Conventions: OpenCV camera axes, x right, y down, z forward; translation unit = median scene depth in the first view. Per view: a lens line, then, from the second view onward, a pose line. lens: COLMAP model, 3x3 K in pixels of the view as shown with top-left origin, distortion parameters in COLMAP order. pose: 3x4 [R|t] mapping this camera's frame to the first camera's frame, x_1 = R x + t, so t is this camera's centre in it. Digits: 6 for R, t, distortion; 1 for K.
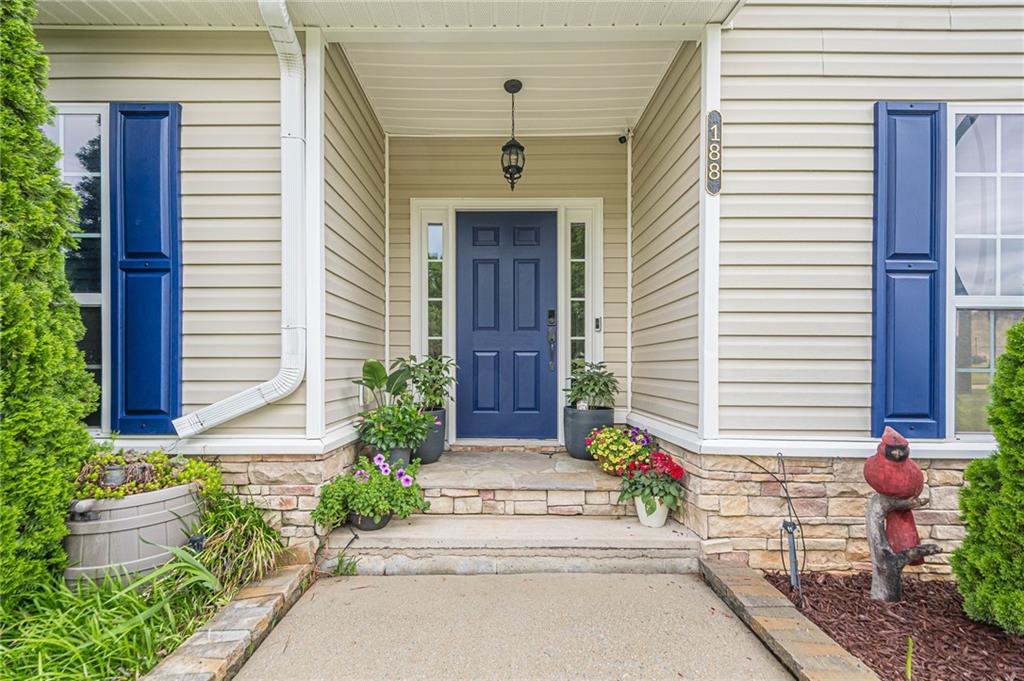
lens RADIAL K [[462.4, 0, 508.9], [0, 462.4, 346.7], [0, 0, 1]] dist [0.008818, -0.000189]
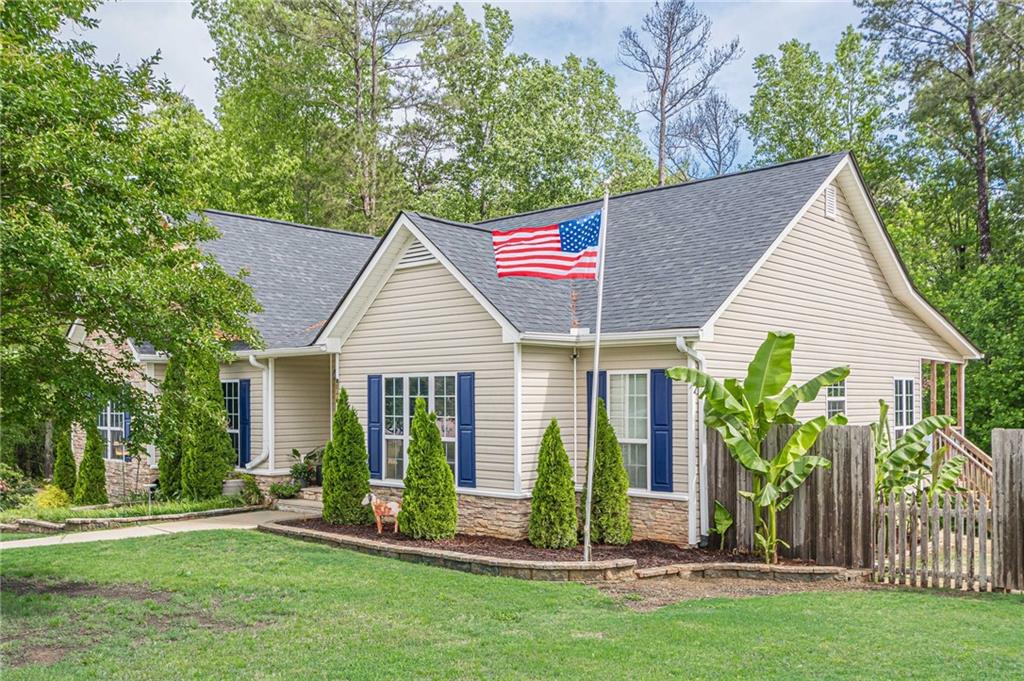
lens RADIAL K [[908.2, 0, 516.1], [0, 908.2, 339.8], [0, 0, 1]] dist [0.016036, -0.015780]
pose [[0.748890, -0.051627, -0.660680, 5.776589], [0.017192, 0.998139, -0.058510, -0.376613], [0.662471, 0.032459, 0.748384, -3.077223]]
